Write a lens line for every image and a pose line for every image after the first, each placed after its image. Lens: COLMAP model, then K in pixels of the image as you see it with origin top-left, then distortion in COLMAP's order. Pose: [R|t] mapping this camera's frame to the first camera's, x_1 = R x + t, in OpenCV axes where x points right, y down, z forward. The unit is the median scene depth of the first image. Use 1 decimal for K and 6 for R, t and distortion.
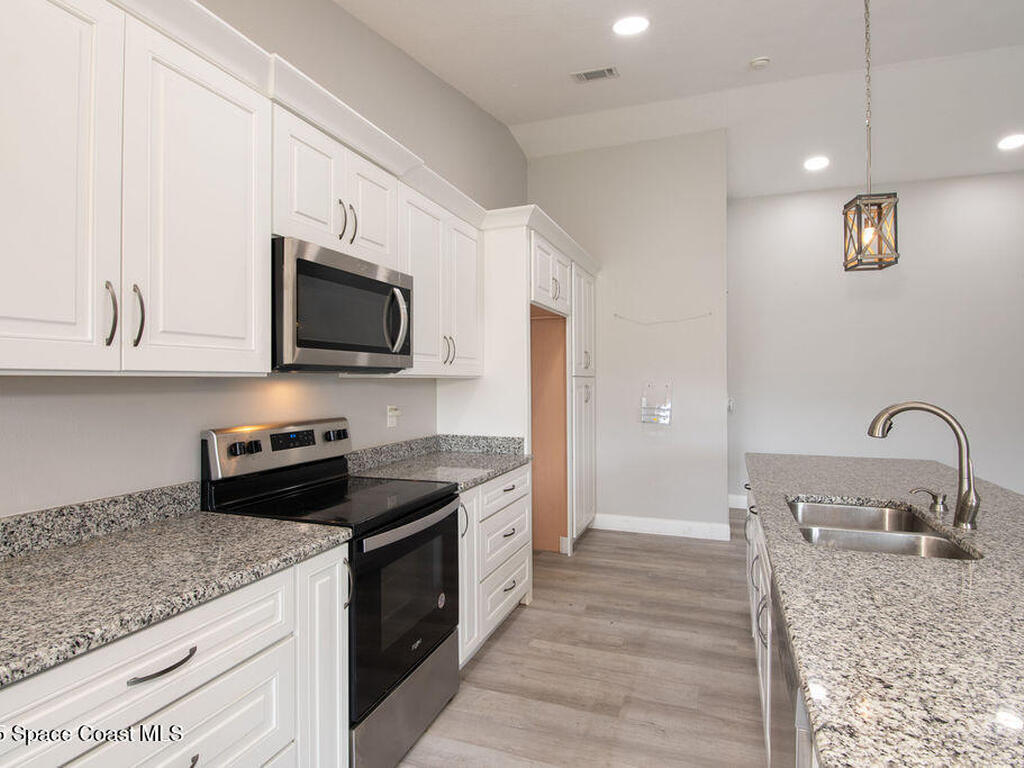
lens RADIAL K [[560.9, 0, 509.5], [0, 560.9, 379.2], [0, 0, 1]] dist [-0.002936, -0.015106]
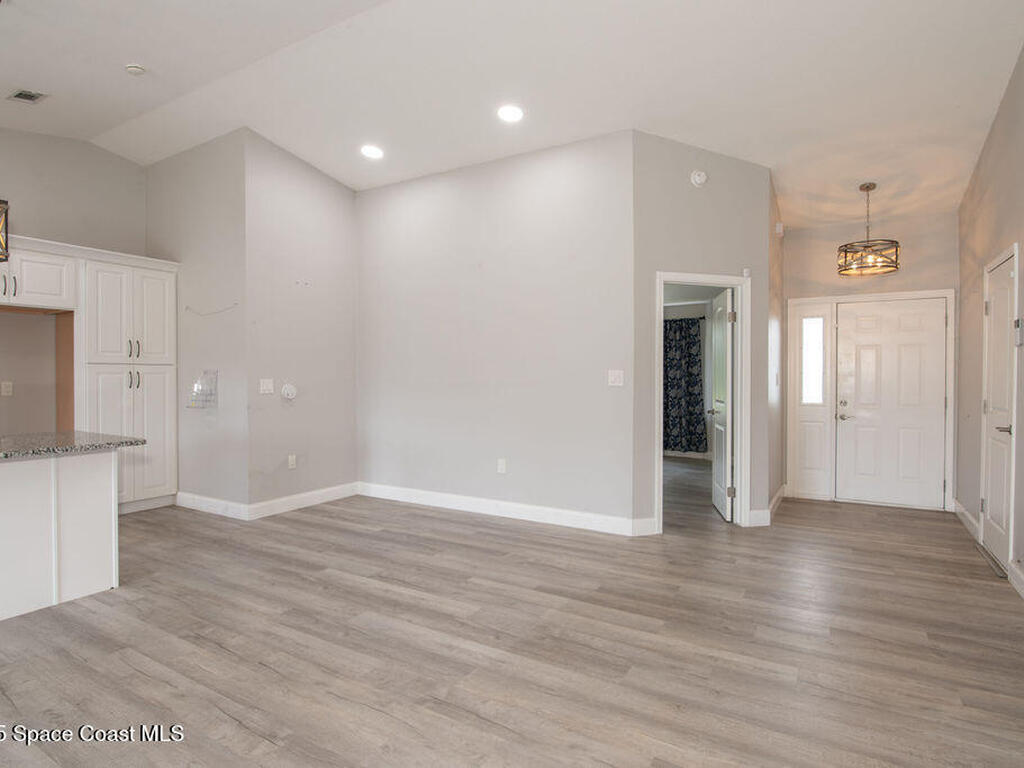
lens RADIAL K [[560.9, 0, 510.7], [0, 560.9, 380.6], [0, 0, 1]] dist [-0.002936, -0.015106]
pose [[0.984751, 0.004548, -0.173910, 1.923192], [-0.003323, 0.999968, 0.007337, 0.030337], [0.173938, -0.006647, 0.984734, 0.100718]]
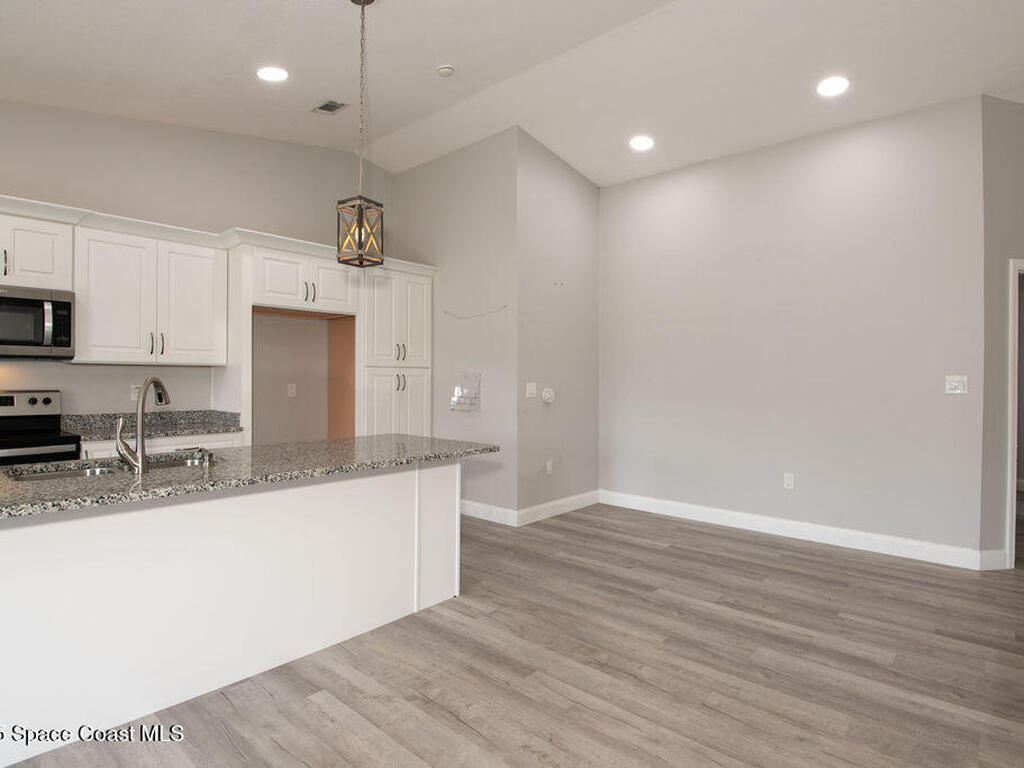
lens RADIAL K [[560.9, 0, 508.9], [0, 560.9, 380.6], [0, 0, 1]] dist [-0.002936, -0.015106]
pose [[0.932836, 0.009855, -0.360167, 1.359599], [-0.008465, 0.999949, 0.005437, 0.025486], [0.360203, -0.002023, 0.932872, 0.063527]]
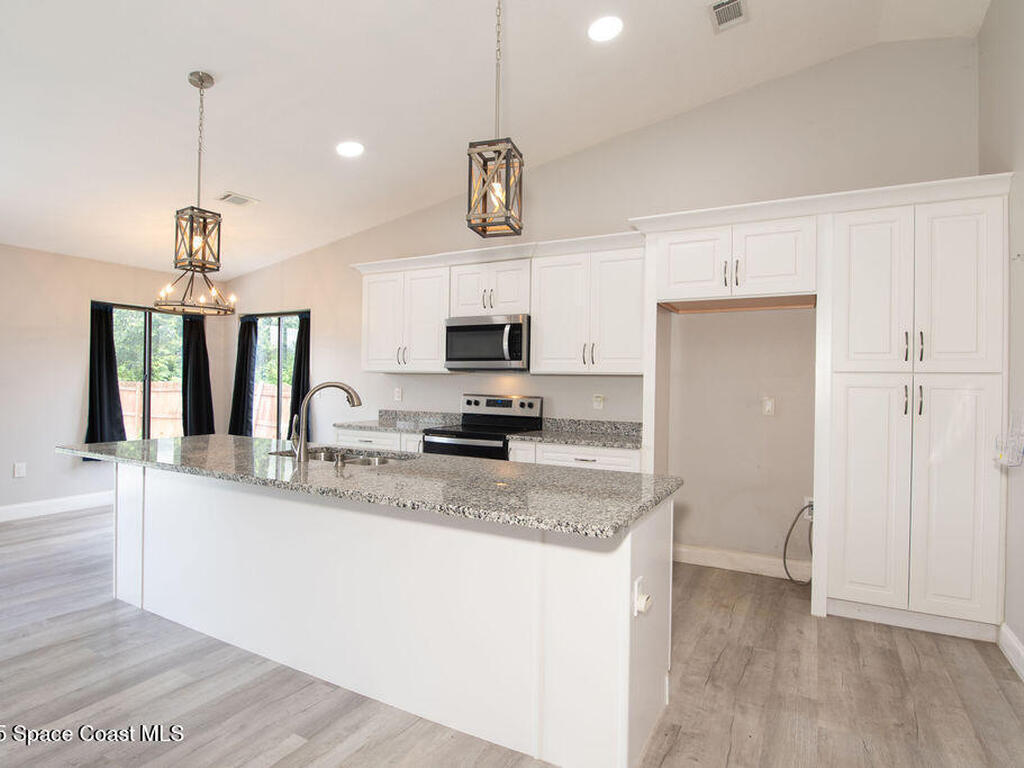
lens RADIAL K [[560.9, 0, 507.0], [0, 560.9, 381.0], [0, 0, 1]] dist [-0.002936, -0.015106]
pose [[-0.137129, -0.003748, -0.990546, 1.499879], [-0.017084, 0.999853, -0.001418, 0.023138], [0.990406, 0.016728, -0.137173, 1.160594]]
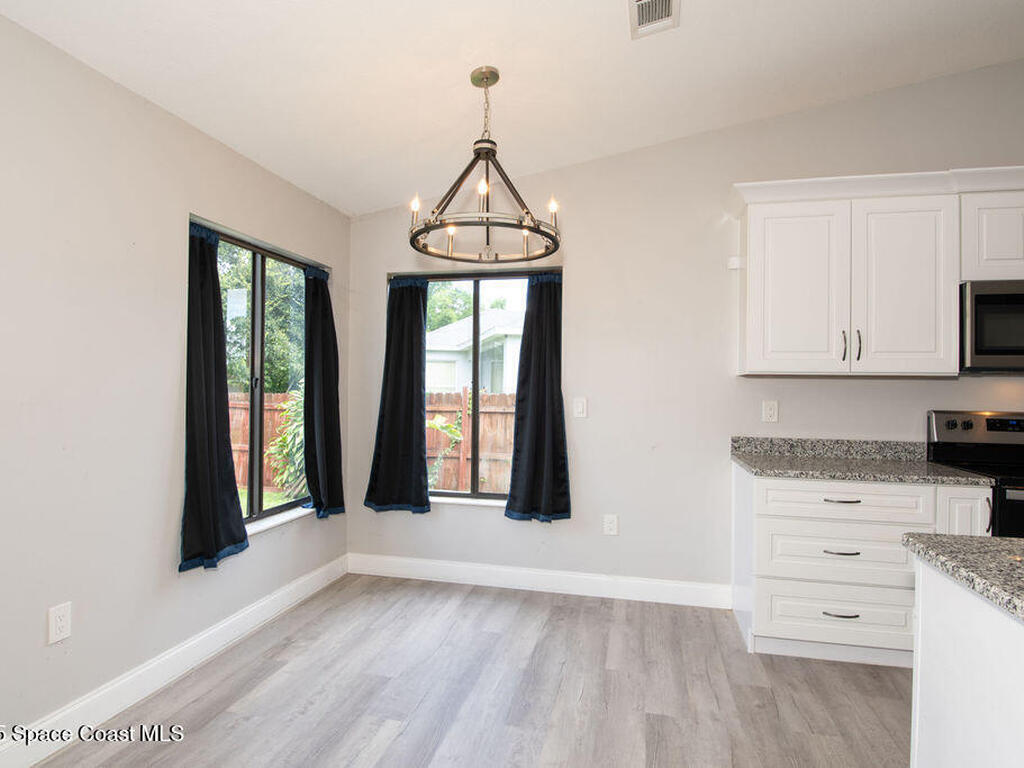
lens RADIAL K [[560.9, 0, 502.3], [0, 560.9, 384.5], [0, 0, 1]] dist [-0.002936, -0.015106]
pose [[0.130971, 0.000951, -0.991386, 0.642923], [-0.012749, 0.999918, -0.000726, 0.026157], [0.991304, 0.012734, 0.130972, -0.299448]]
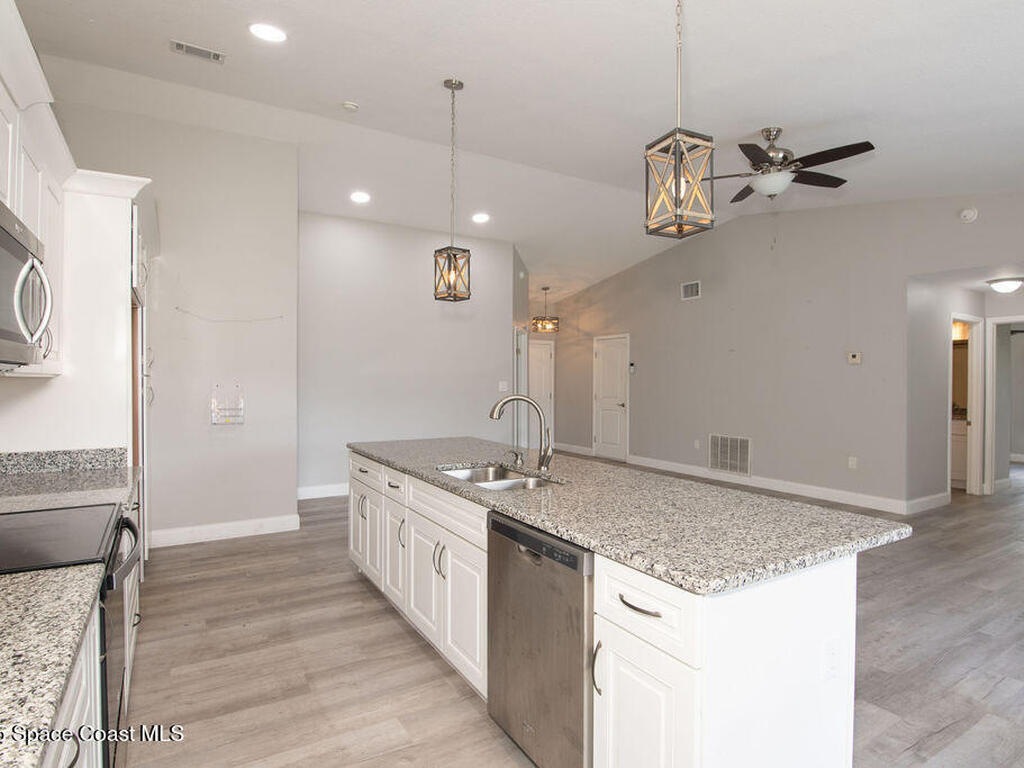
lens RADIAL K [[560.9, 0, 511.4], [0, 560.9, 379.8], [0, 0, 1]] dist [-0.002936, -0.015106]
pose [[0.617098, 0.003044, 0.786881, -0.368111], [-0.004253, 0.999991, -0.000533, -0.000776], [-0.786875, -0.003017, 0.617105, 0.025769]]
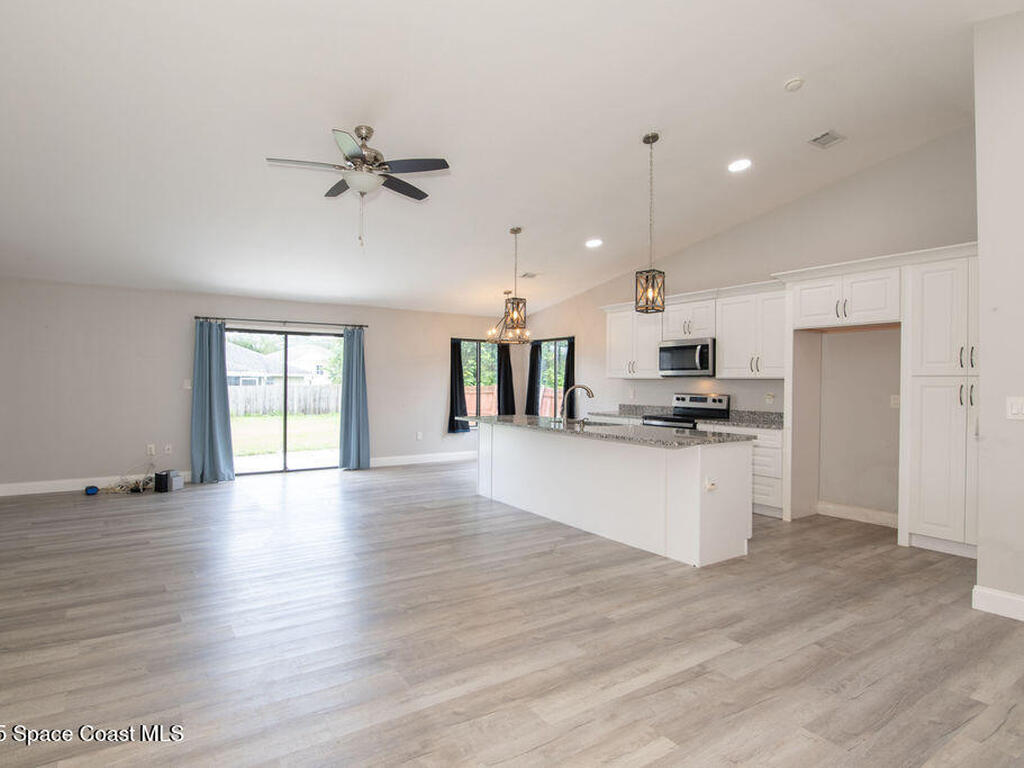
lens RADIAL K [[560.9, 0, 499.1], [0, 560.9, 386.4], [0, 0, 1]] dist [-0.002936, -0.015106]
pose [[-0.586391, 0.002125, -0.810025, 2.365468], [-0.008099, 0.999931, 0.008486, 0.018317], [0.809988, 0.011536, -0.586333, 1.673214]]
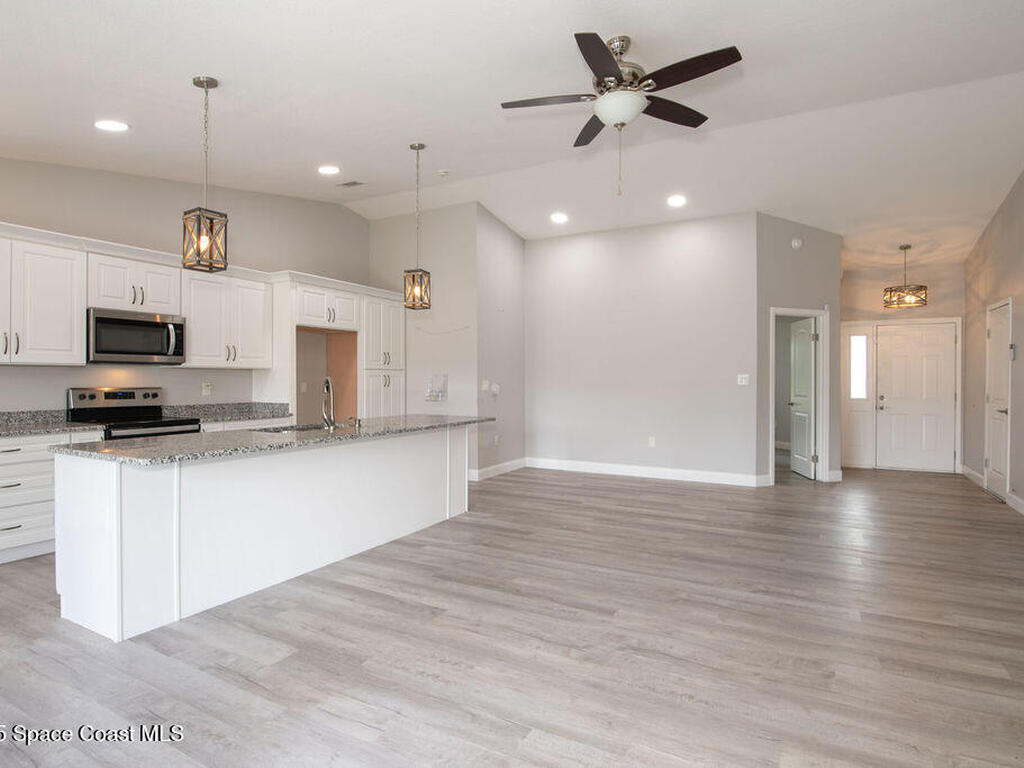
lens RADIAL K [[560.9, 0, 509.8], [0, 560.9, 381.3], [0, 0, 1]] dist [-0.002936, -0.015106]
pose [[0.990197, 0.004324, -0.139614, 1.238506], [-0.003568, 0.999978, 0.005670, 0.030877], [0.139635, -0.005116, 0.990190, -0.814560]]
